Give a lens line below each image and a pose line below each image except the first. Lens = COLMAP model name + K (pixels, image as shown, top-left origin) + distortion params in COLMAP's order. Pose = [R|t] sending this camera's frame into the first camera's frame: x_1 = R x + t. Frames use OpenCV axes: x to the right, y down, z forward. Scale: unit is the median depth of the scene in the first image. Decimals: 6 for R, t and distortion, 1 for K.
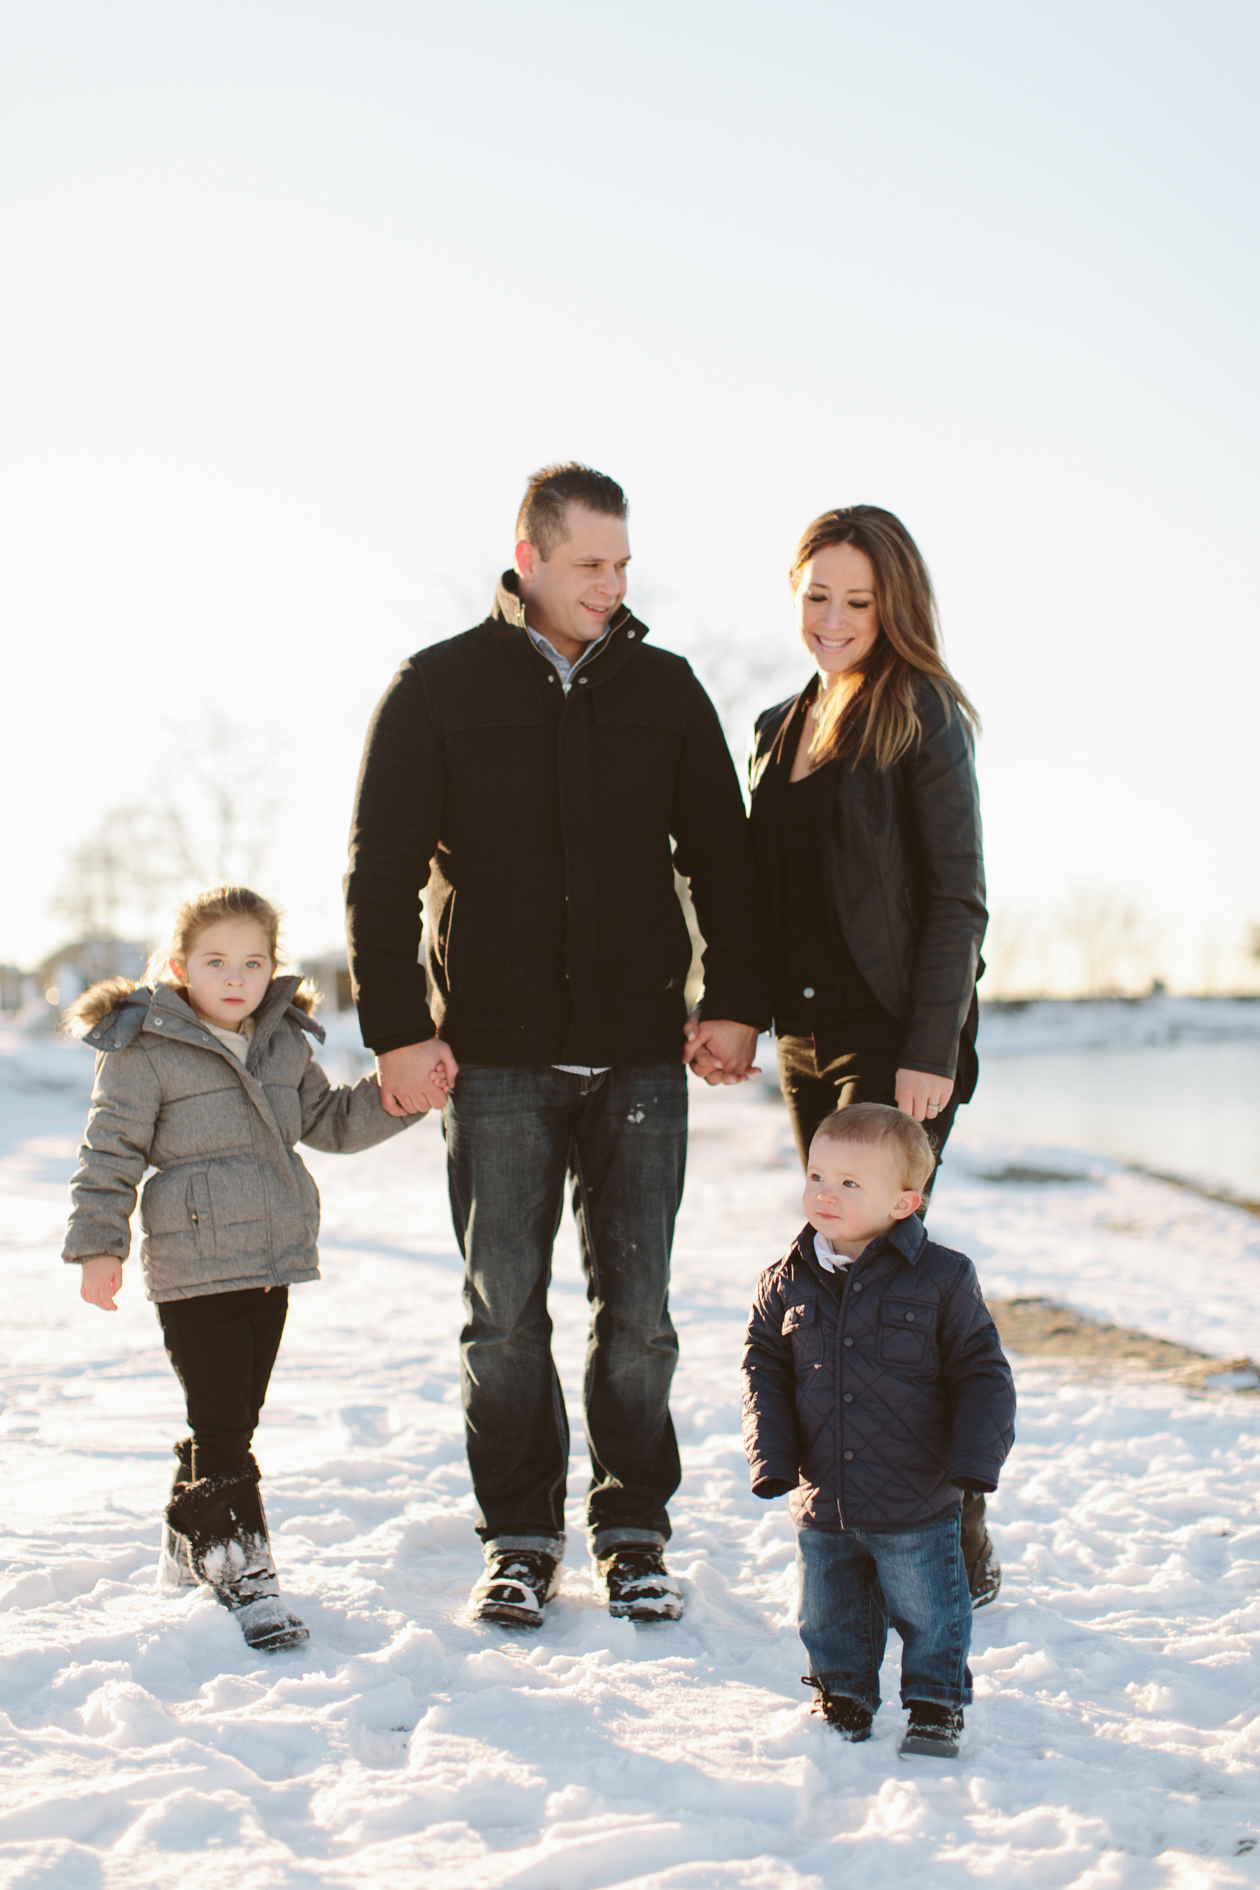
lens RADIAL K [[2743.0, 0, 631.9], [0, 2743.0, 962.8], [0, 0, 1]] dist [0.018196, 0.000000]
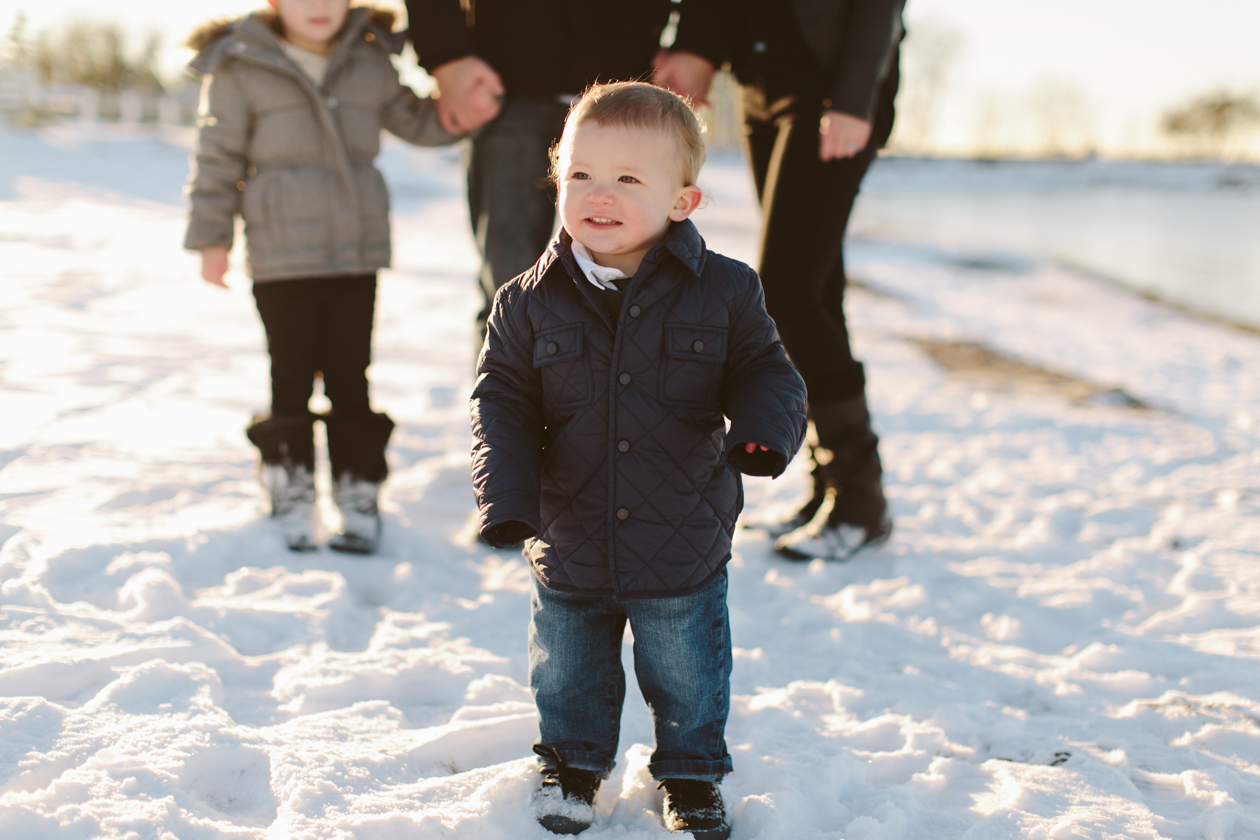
lens RADIAL K [[1828.6, 0, 636.9], [0, 1828.6, 419.0], [0, 0, 1]] dist [0.018196, 0.000000]
pose [[0.997745, 0.048786, -0.046094, 0.053088], [-0.040769, 0.986080, 0.161194, 0.045729], [0.053316, -0.158951, 0.985846, 0.182308]]
